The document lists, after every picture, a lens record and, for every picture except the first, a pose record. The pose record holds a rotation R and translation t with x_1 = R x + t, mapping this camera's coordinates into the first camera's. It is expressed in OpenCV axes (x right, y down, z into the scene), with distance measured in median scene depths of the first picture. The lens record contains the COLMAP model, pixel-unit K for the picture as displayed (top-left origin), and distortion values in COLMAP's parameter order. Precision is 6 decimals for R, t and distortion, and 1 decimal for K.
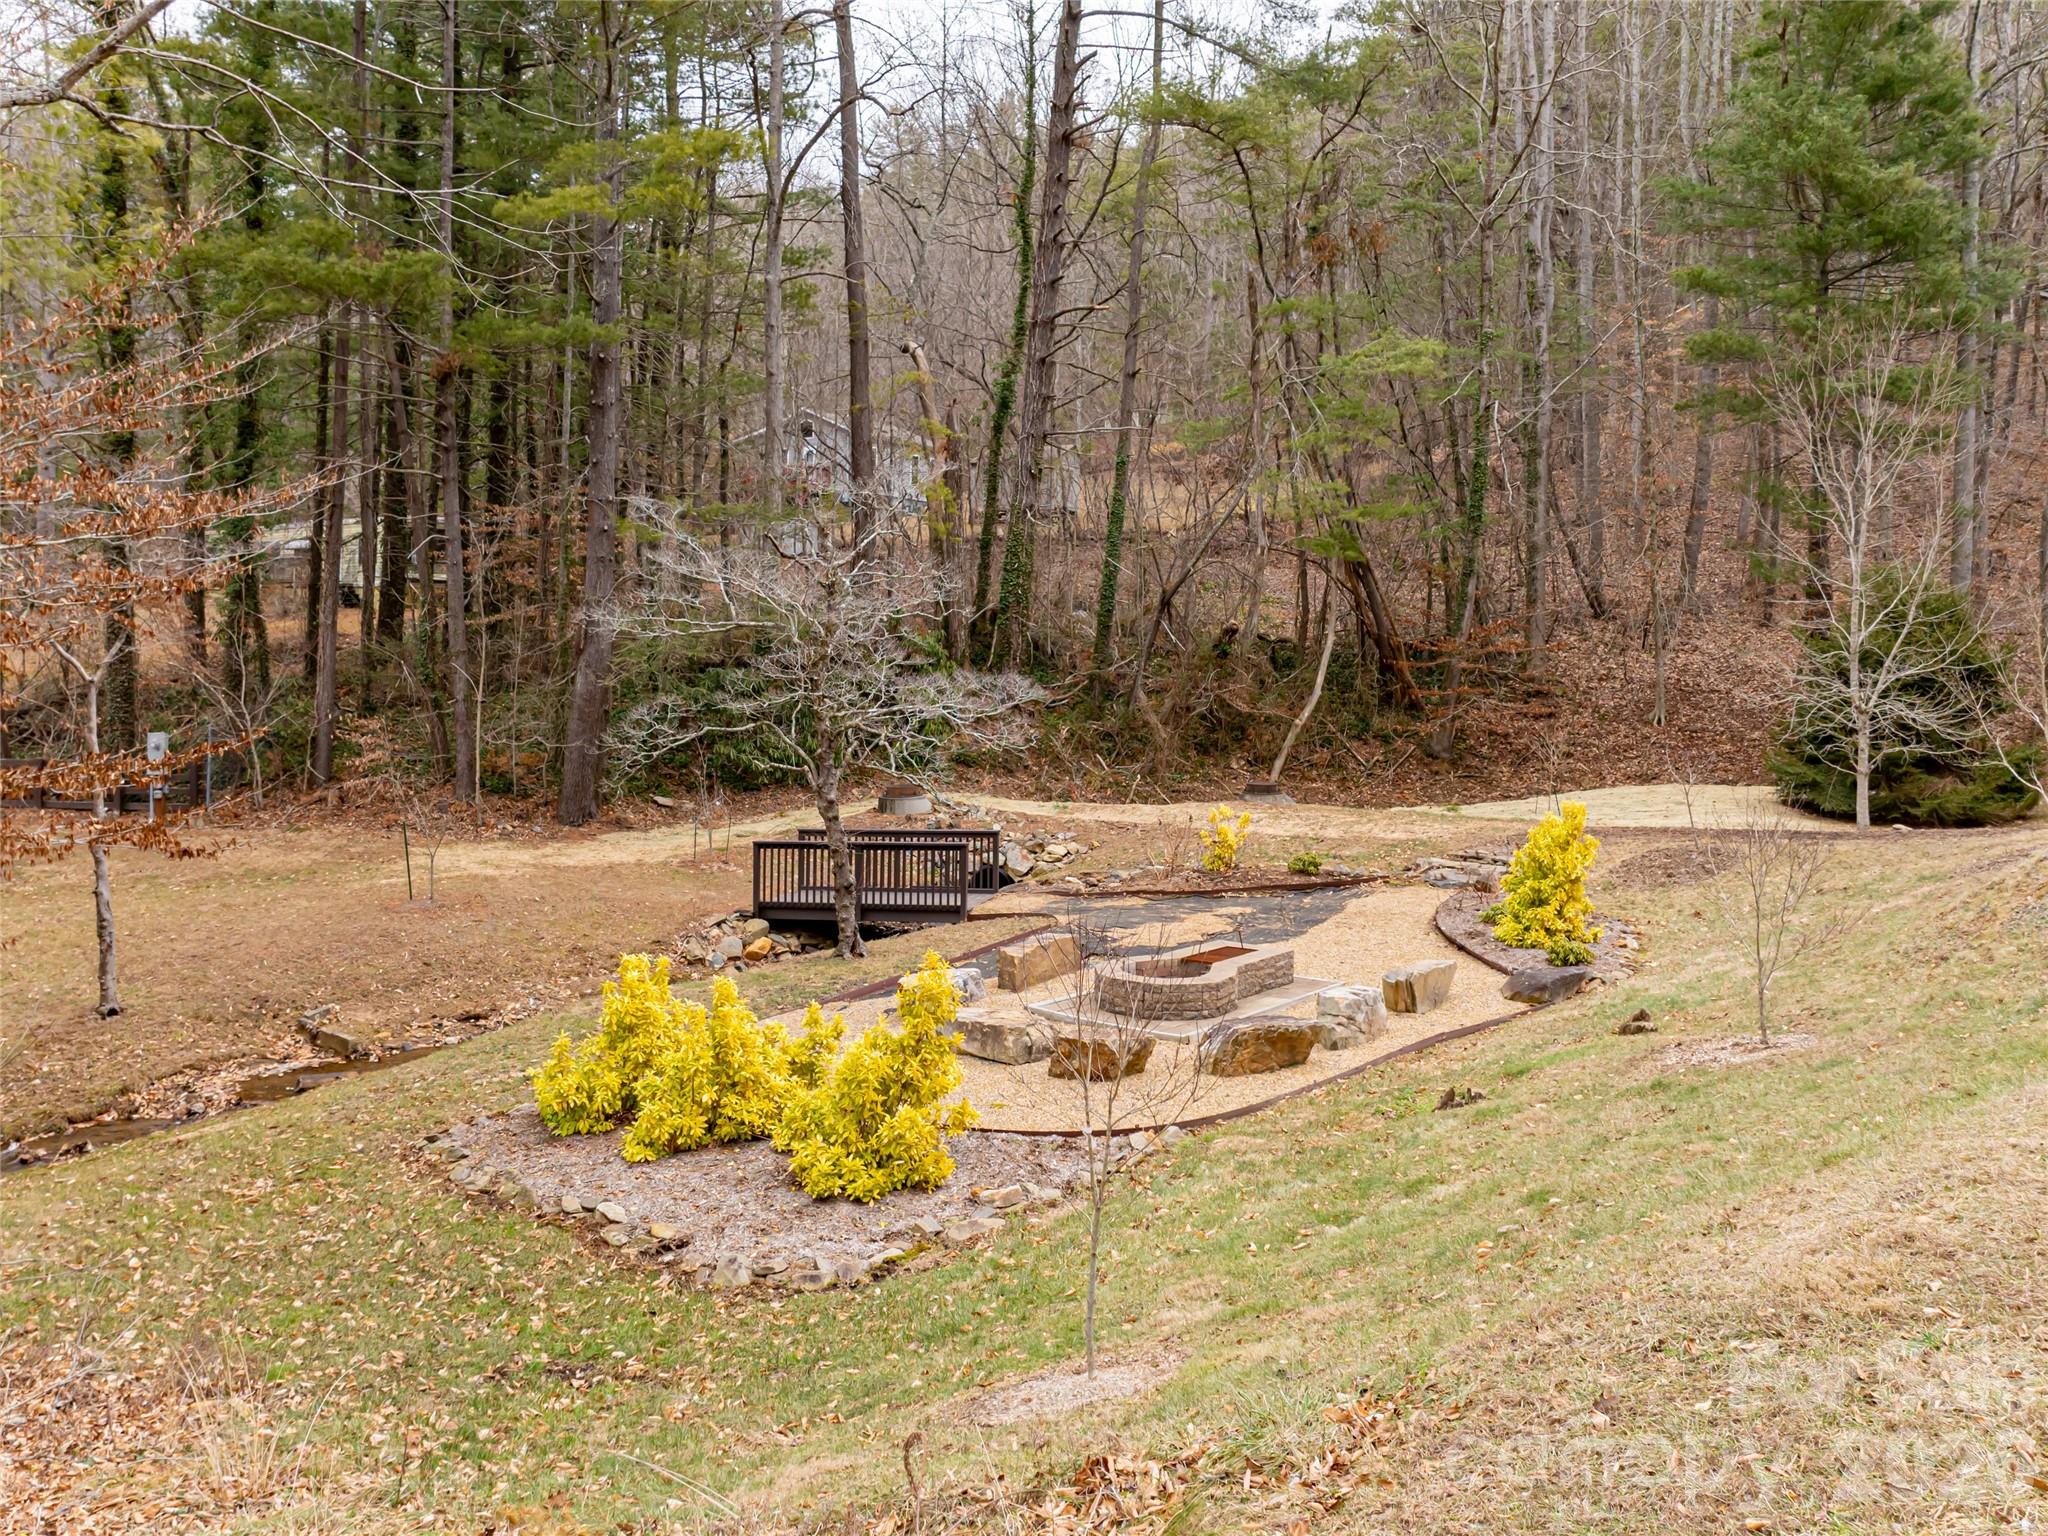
lens RADIAL K [[1485.8, 0, 1024.0], [0, 1485.8, 768.0], [0, 0, 1]] dist [-0.018803, -0.008004]
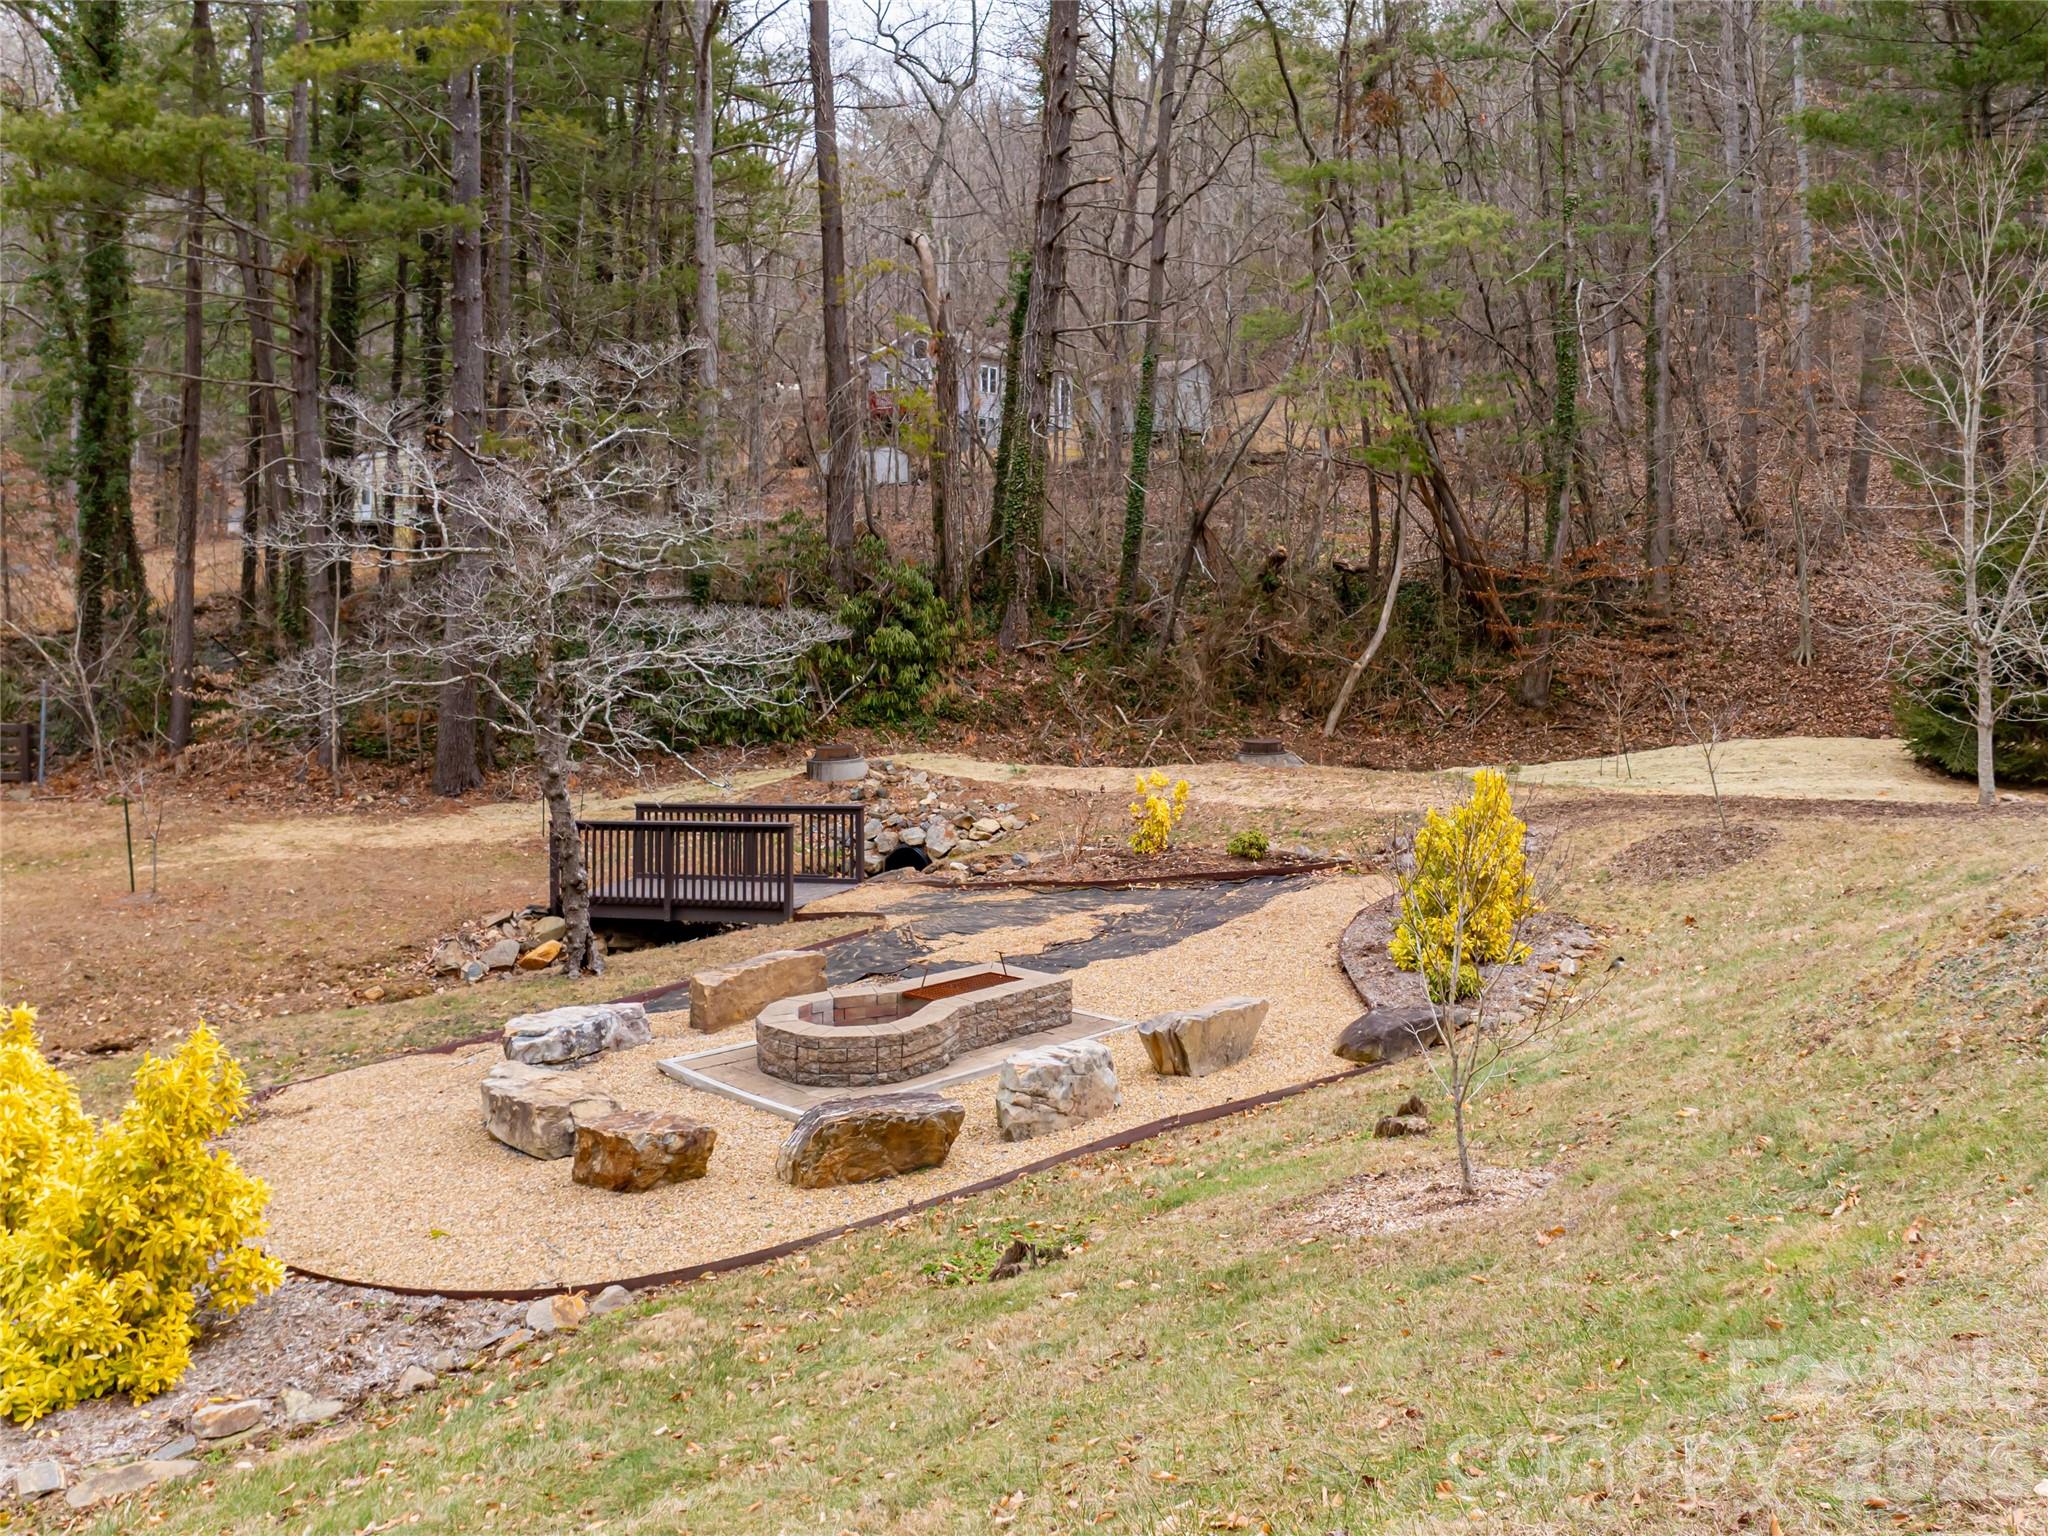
lens RADIAL K [[1639.4, 0, 1056.1], [0, 1639.4, 698.7], [0, 0, 1]] dist [-0.018425, -0.036507]
pose [[0.997945, -0.008411, -0.063529, 0.114993], [0.007649, 0.999896, -0.012220, -0.003238], [0.063625, 0.011709, 0.997905, 0.095026]]
